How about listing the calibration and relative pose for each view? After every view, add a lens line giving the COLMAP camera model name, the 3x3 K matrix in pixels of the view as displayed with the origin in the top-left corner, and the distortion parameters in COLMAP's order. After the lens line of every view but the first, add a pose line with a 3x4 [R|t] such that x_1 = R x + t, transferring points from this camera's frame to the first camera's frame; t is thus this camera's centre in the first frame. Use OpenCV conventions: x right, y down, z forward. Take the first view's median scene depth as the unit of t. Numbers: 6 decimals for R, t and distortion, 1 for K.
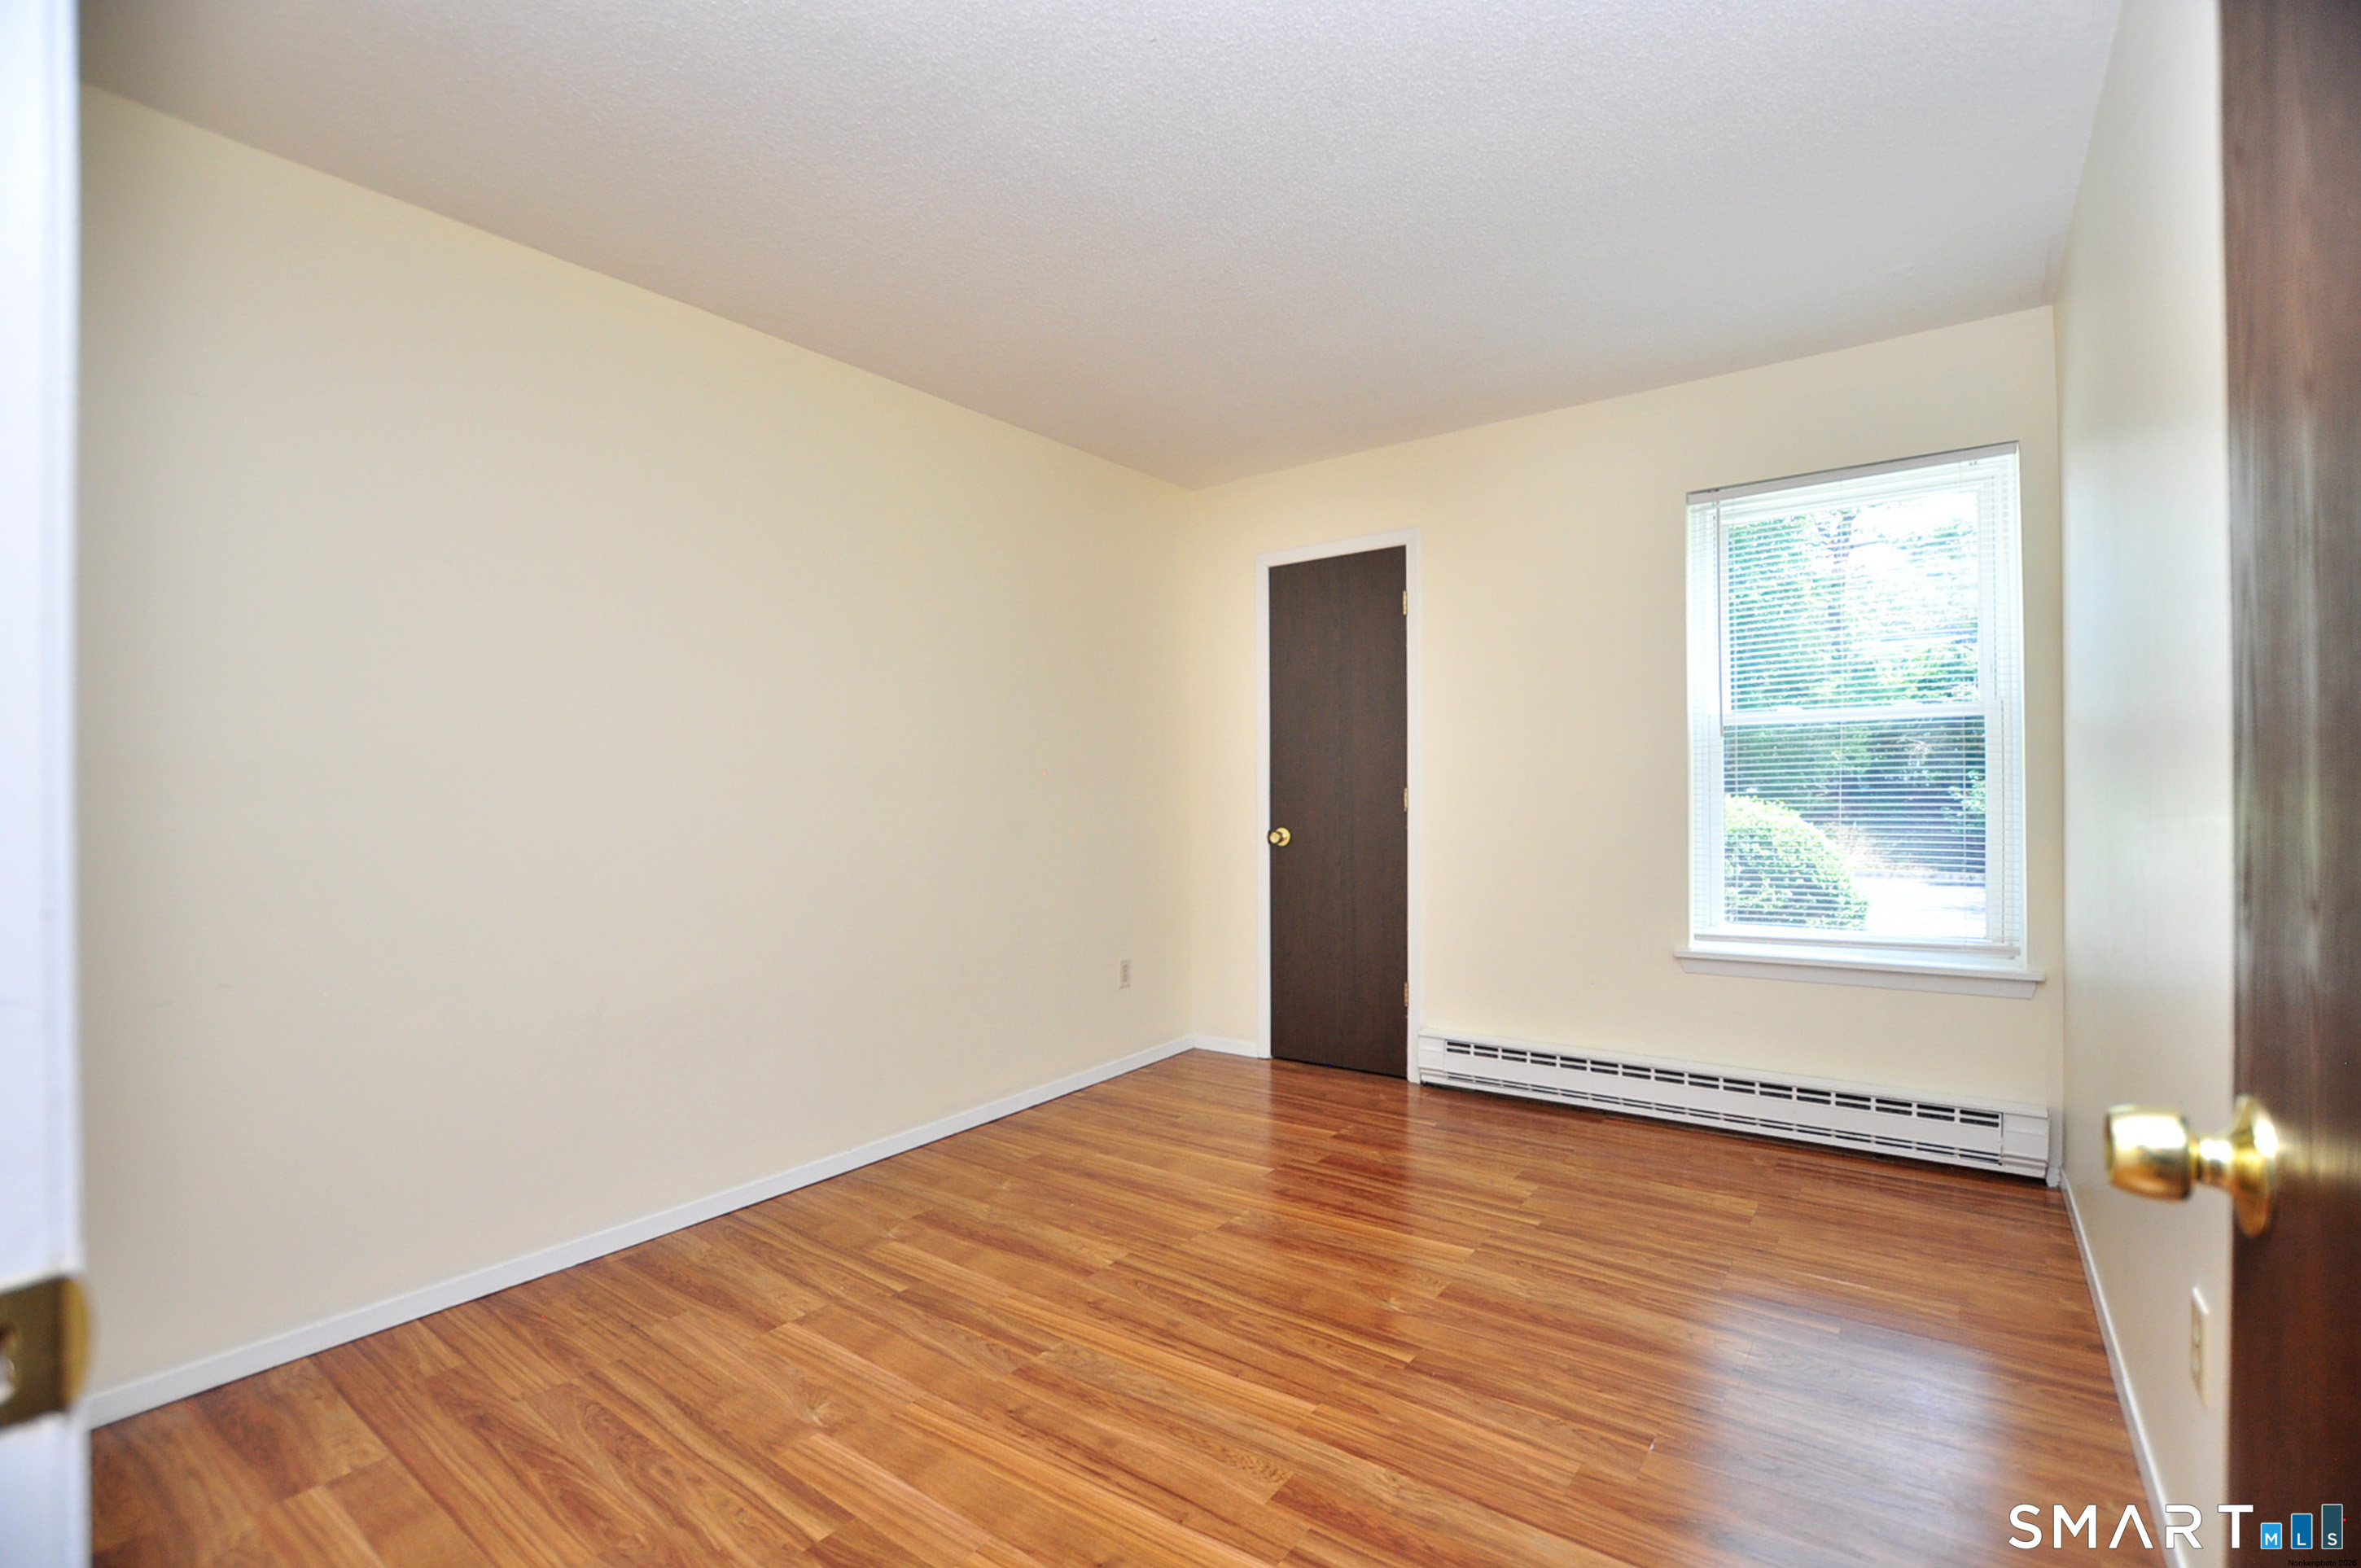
lens RADIAL K [[1046.1, 0, 1188.2], [0, 1046.1, 793.3], [0, 0, 1]] dist [-0.029796, 0.001990]
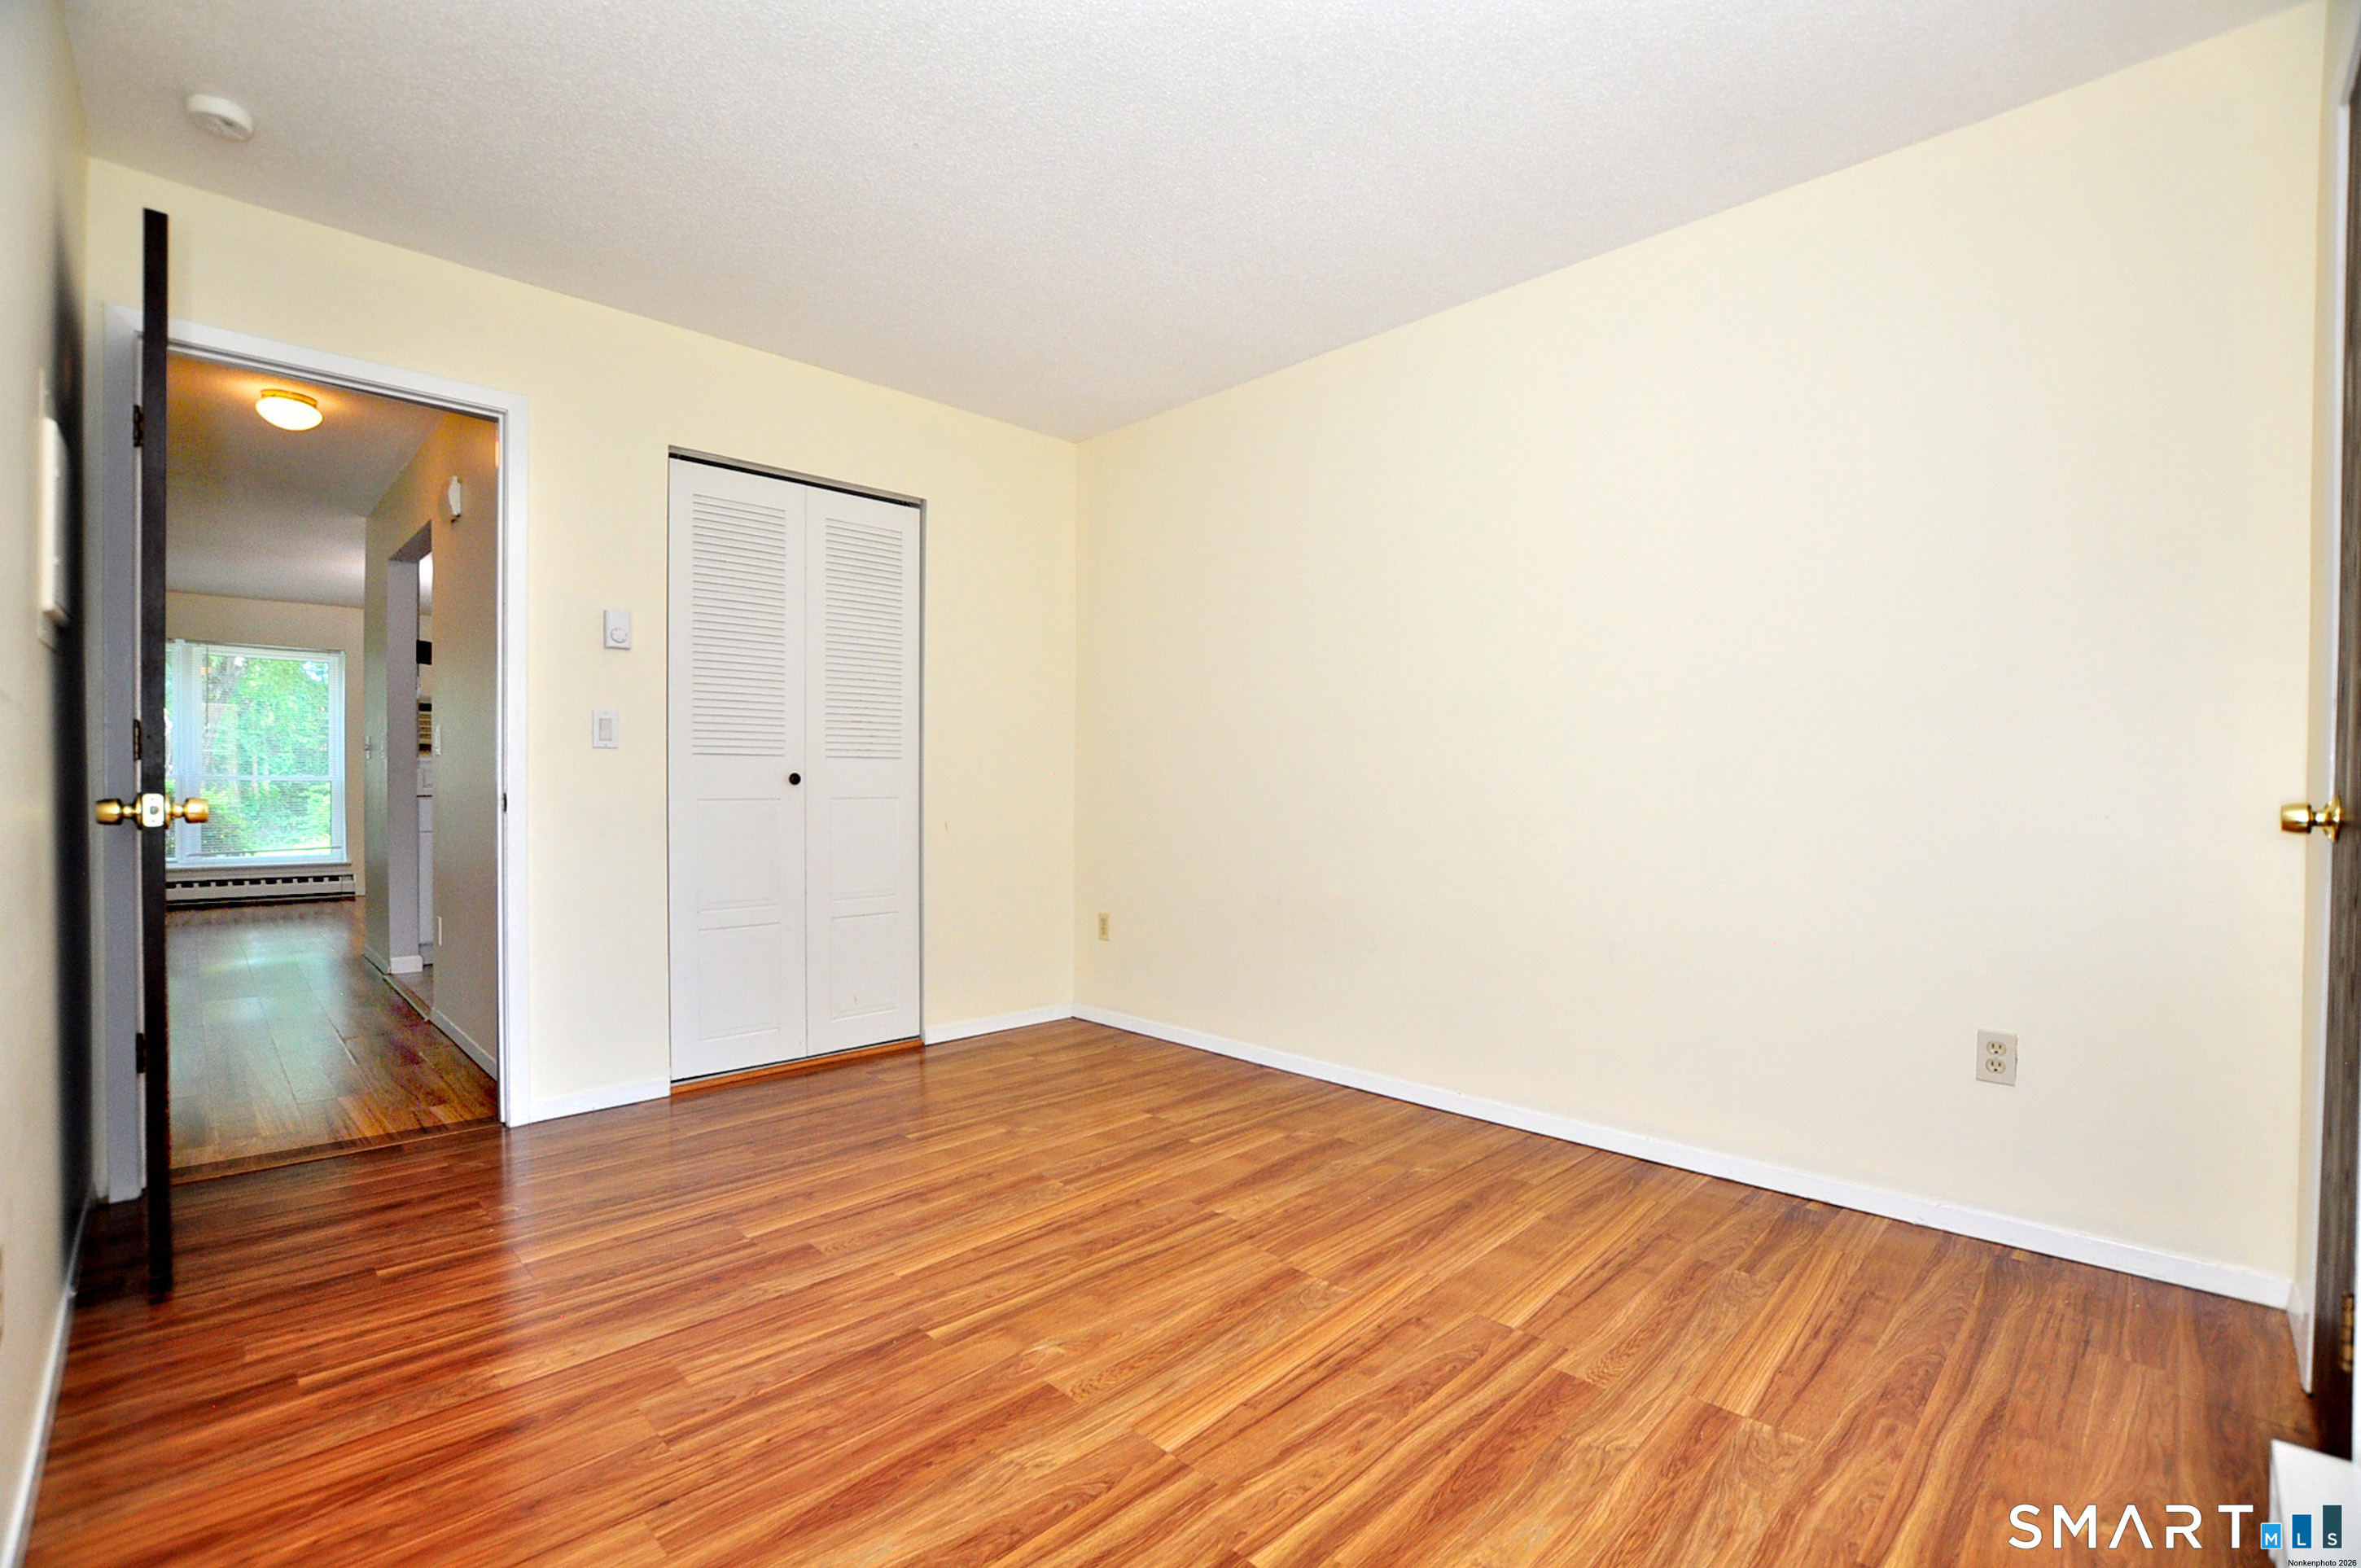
lens RADIAL K [[1046.1, 0, 1171.0], [0, 1046.1, 781.8], [0, 0, 1]] dist [-0.029796, 0.001990]
pose [[-0.166980, 0.006943, -0.985936, 0.879451], [-0.004032, 0.999962, 0.007725, 0.047472], [0.985952, 0.005266, -0.166945, 1.118052]]
